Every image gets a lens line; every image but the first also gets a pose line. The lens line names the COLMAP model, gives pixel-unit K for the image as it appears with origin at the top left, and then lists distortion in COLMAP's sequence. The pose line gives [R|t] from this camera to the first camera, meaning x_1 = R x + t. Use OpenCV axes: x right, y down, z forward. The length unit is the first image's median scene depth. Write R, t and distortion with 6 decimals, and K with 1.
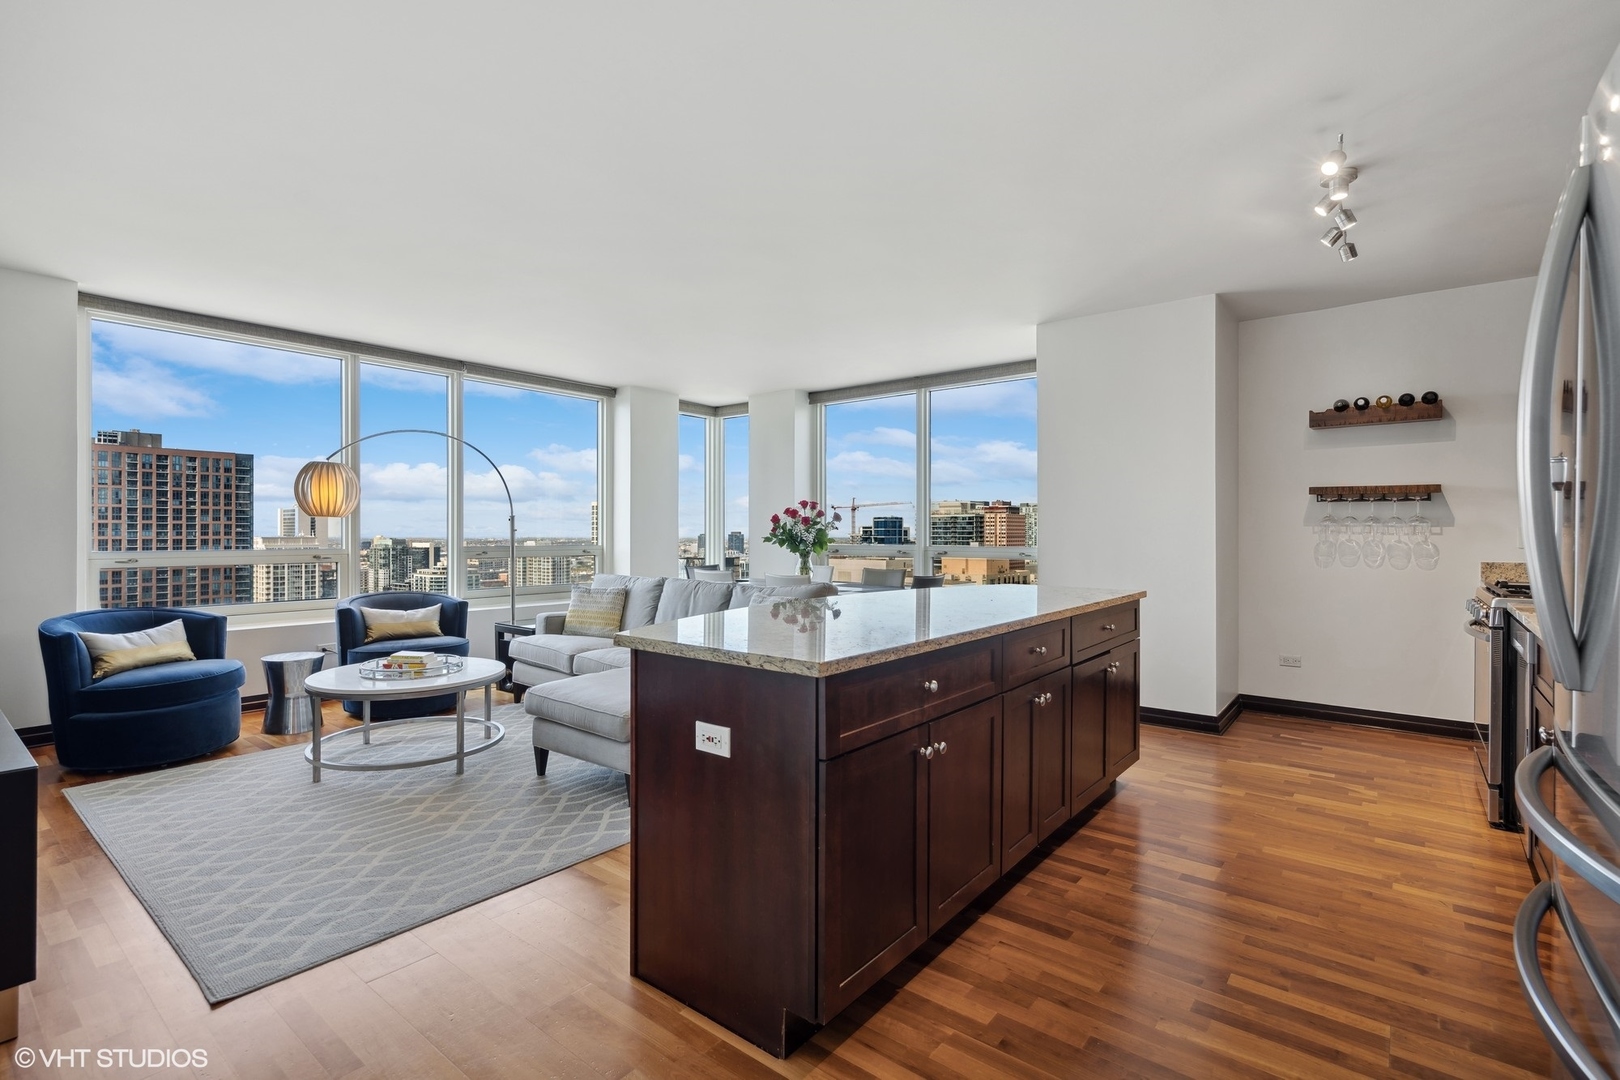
lens RADIAL K [[753.7, 0, 804.4], [0, 753.7, 535.1], [0, 0, 1]] dist [0.000742, 0.000482]
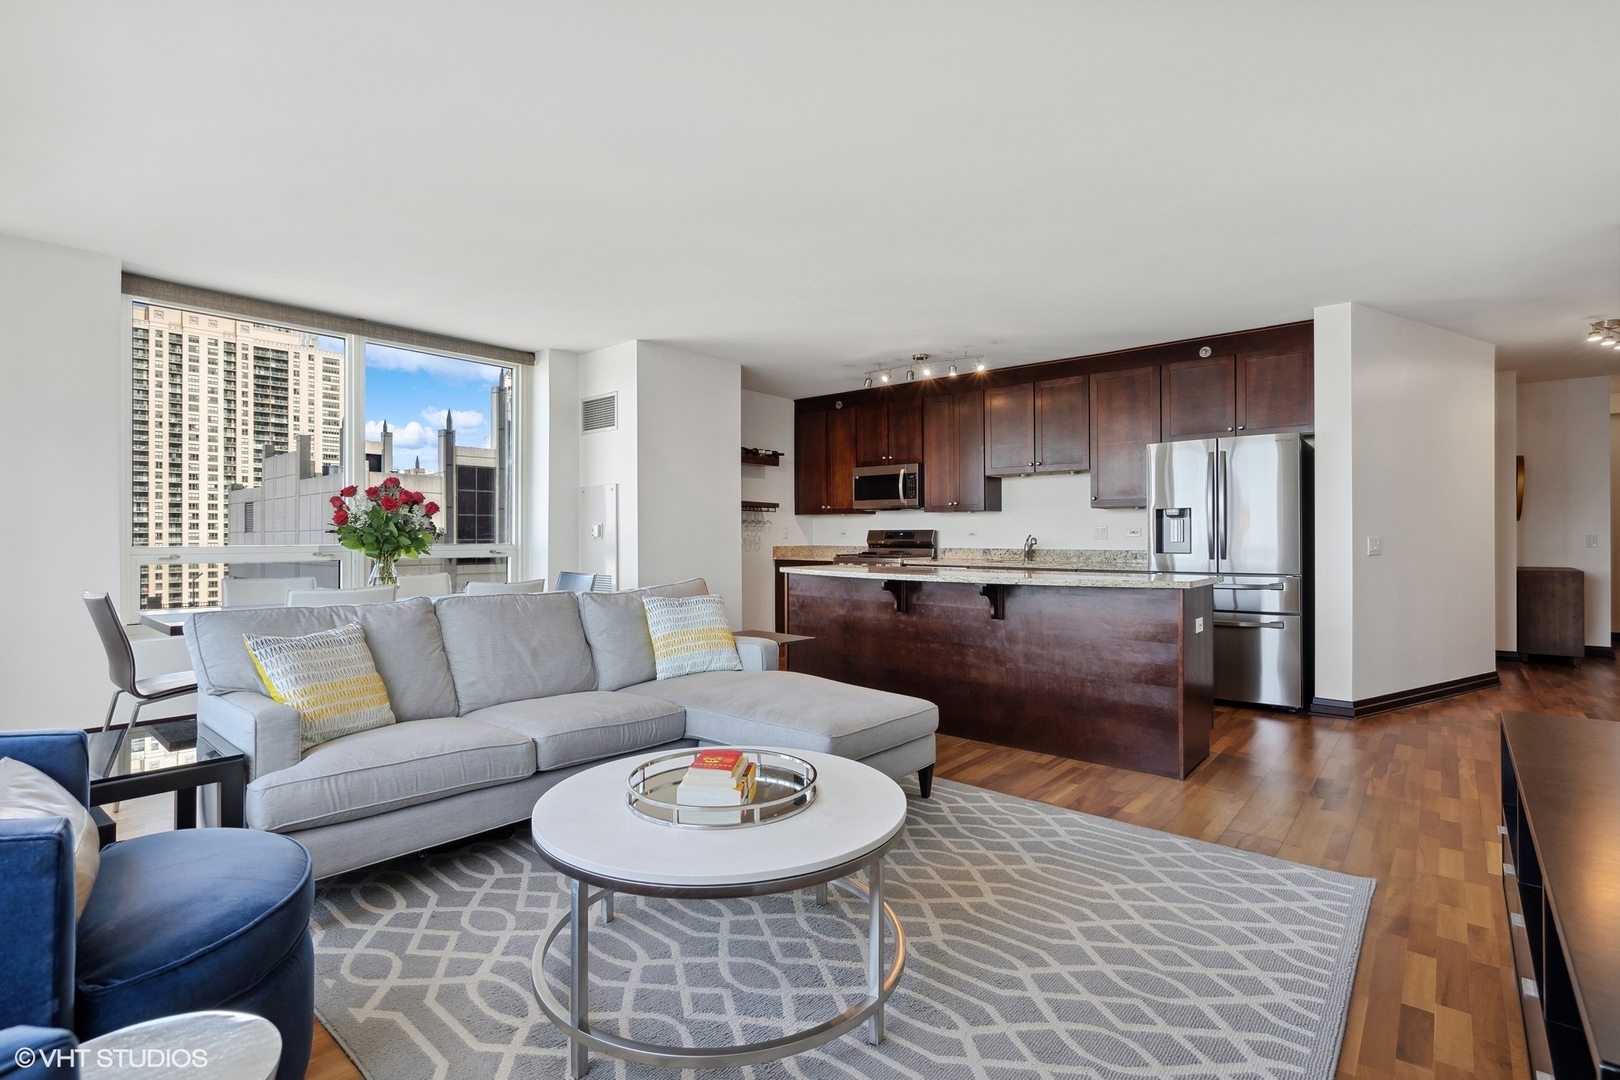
lens RADIAL K [[744.1, 0, 810.0], [0, 744.1, 535.6], [0, 0, 1]] dist [-0.002489, -0.000271]
pose [[0.027660, 0.000220, 0.999617, -0.748585], [0.004565, 0.999990, -0.000347, 0.009191], [-0.999607, 0.004573, 0.027659, 0.693721]]
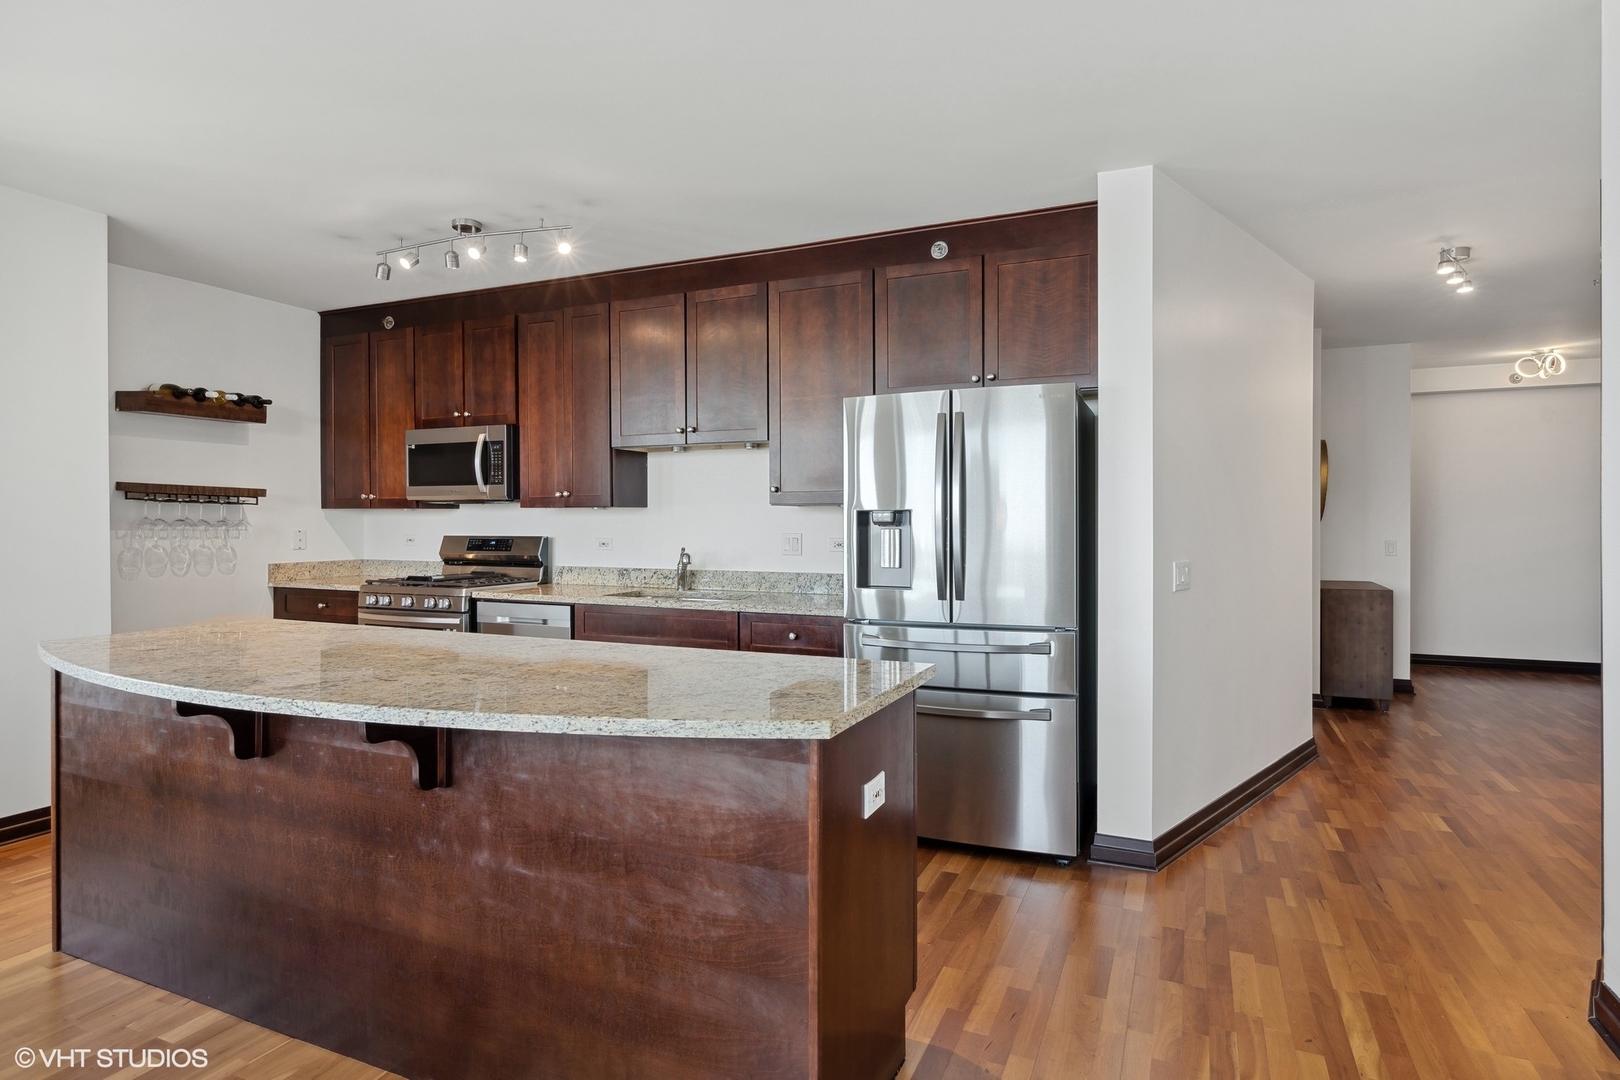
lens RADIAL K [[860.9, 0, 809.9], [0, 860.9, 530.1], [0, 0, 1]] dist [-0.001895, 0.000111]
pose [[-0.257567, -0.008146, 0.966226, -0.371450], [0.003779, 0.999948, 0.009438, -0.015861], [-0.966253, 0.006082, -0.257523, 0.463815]]
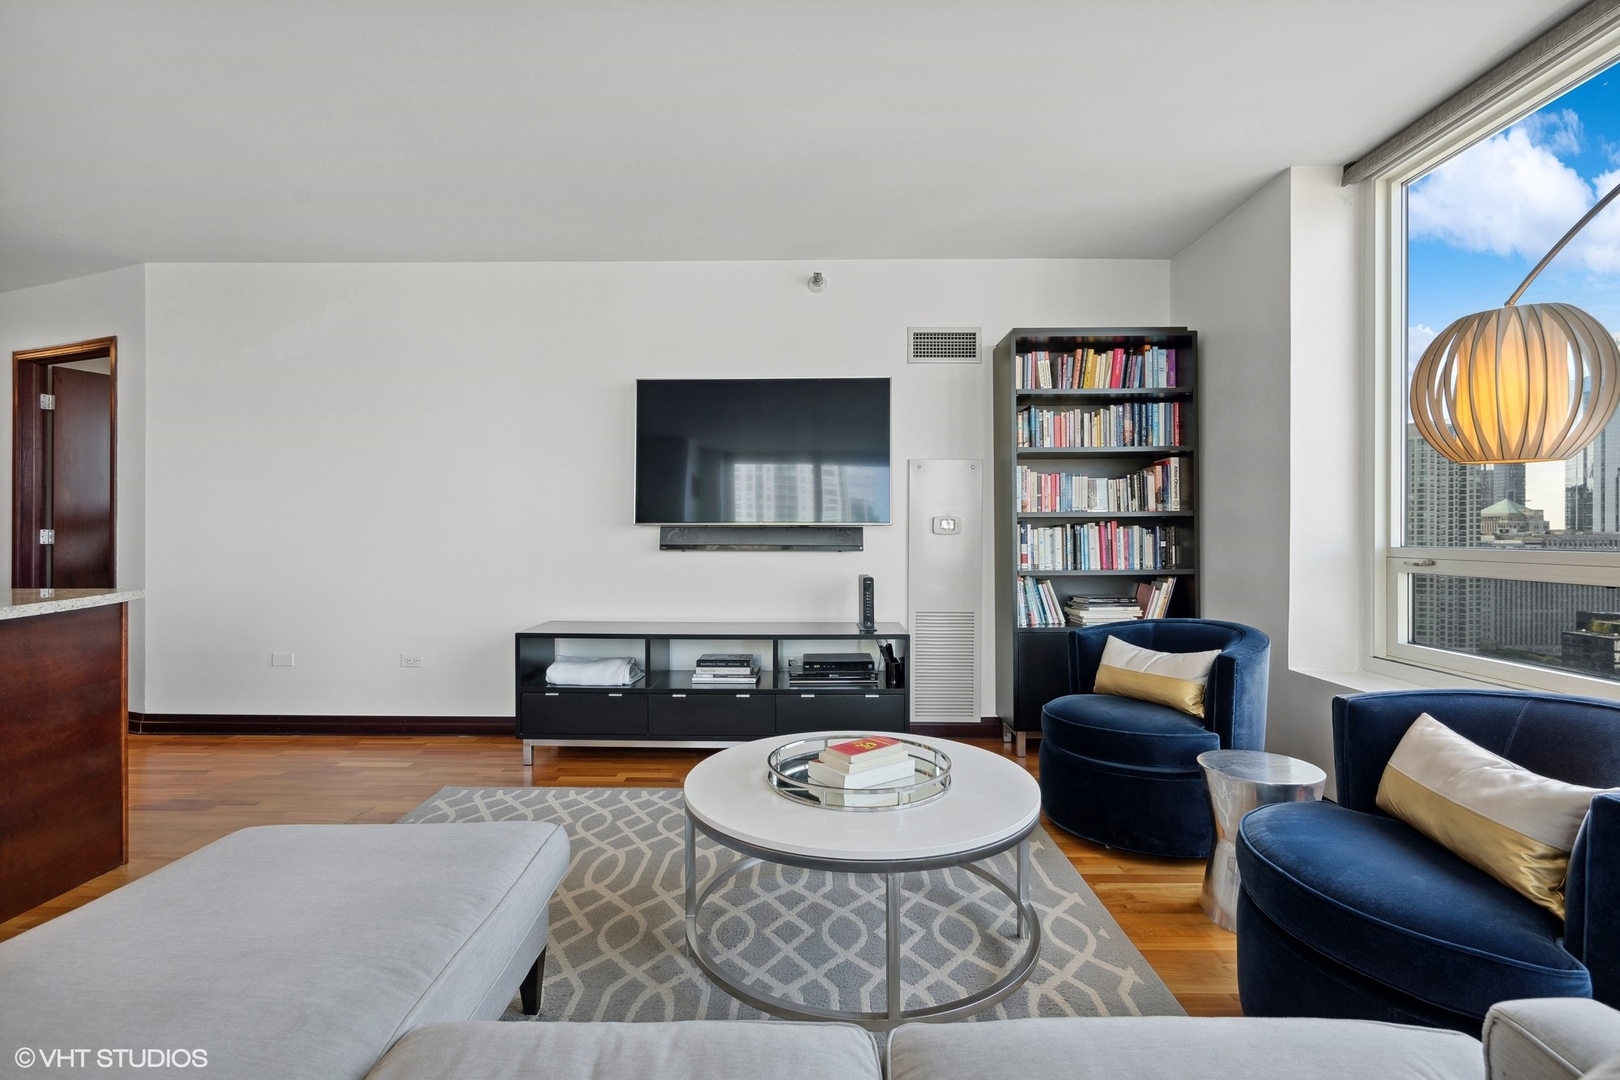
lens RADIAL K [[744.1, 0, 810.0], [0, 744.1, 535.6], [0, 0, 1]] dist [-0.002489, -0.000271]
pose [[-0.782632, -0.000248, -0.622485, -0.135266], [-0.006557, 0.999948, 0.007846, 0.009395], [0.622451, 0.010222, -0.782592, 1.023525]]
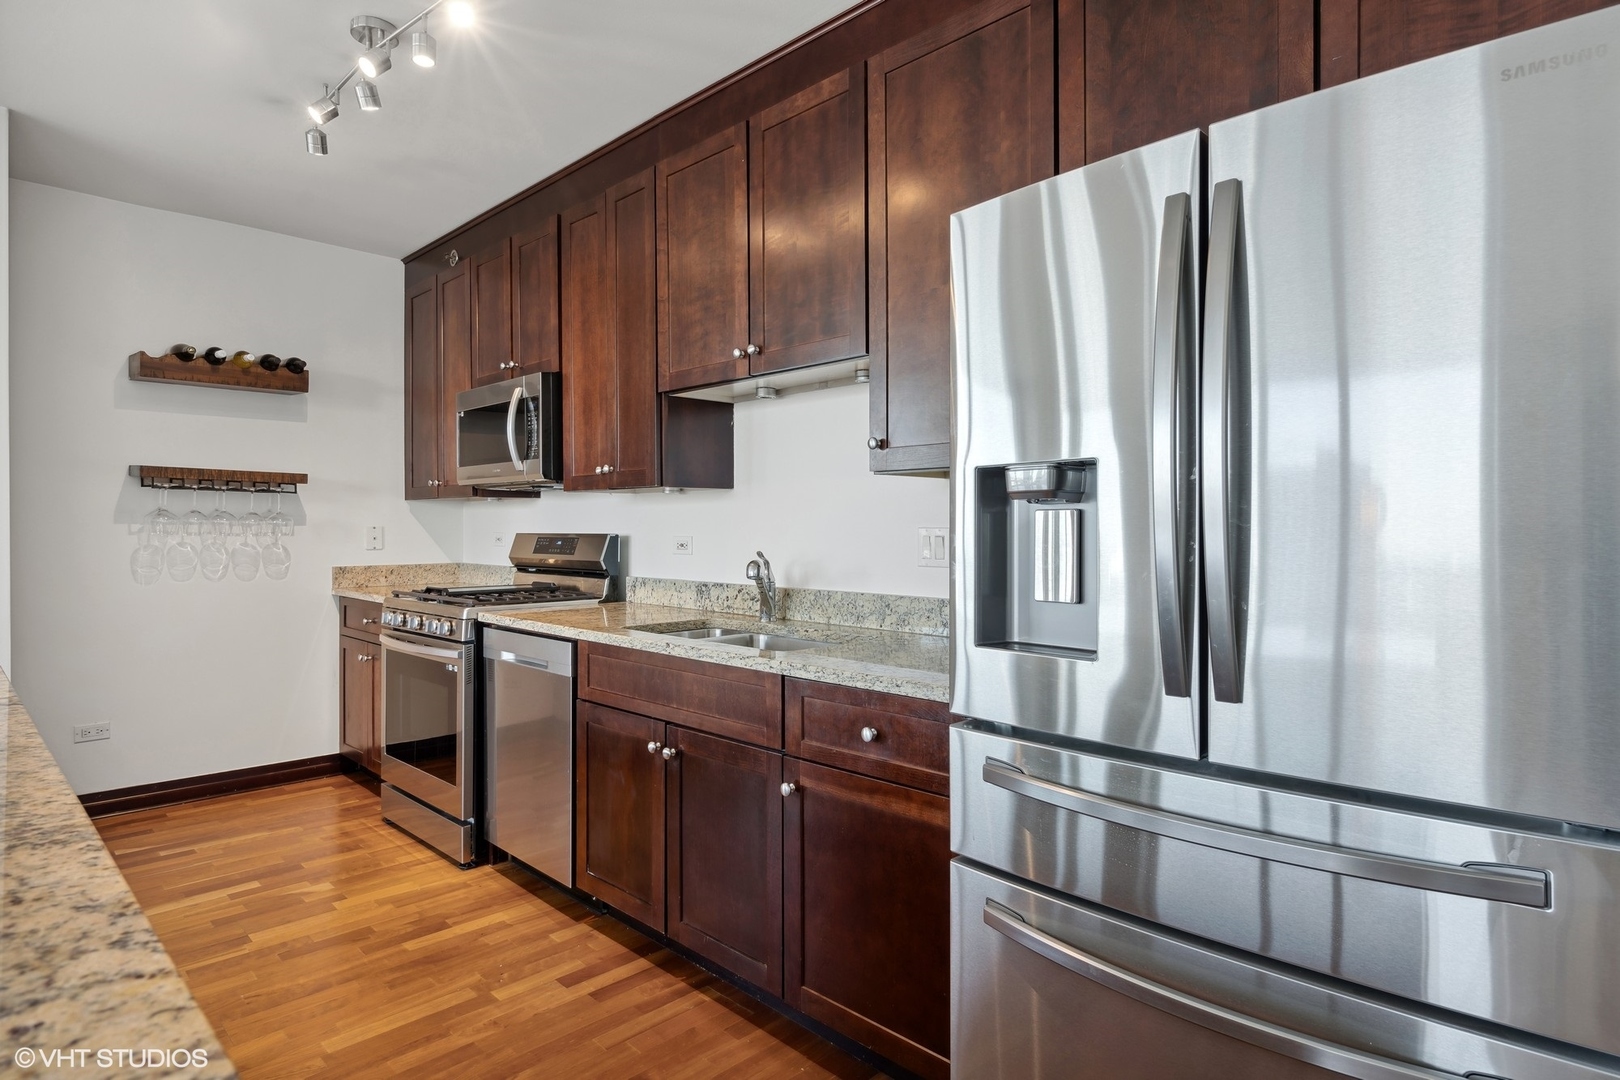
lens RADIAL K [[872.0, 0, 809.3], [0, 872.0, 534.6], [0, 0, 1]] dist [-0.001163, -0.000218]
pose [[0.096587, -0.007112, 0.995299, -0.031949], [0.003797, 0.999970, 0.006777, -0.004485], [-0.995317, 0.003125, 0.096611, 0.284633]]
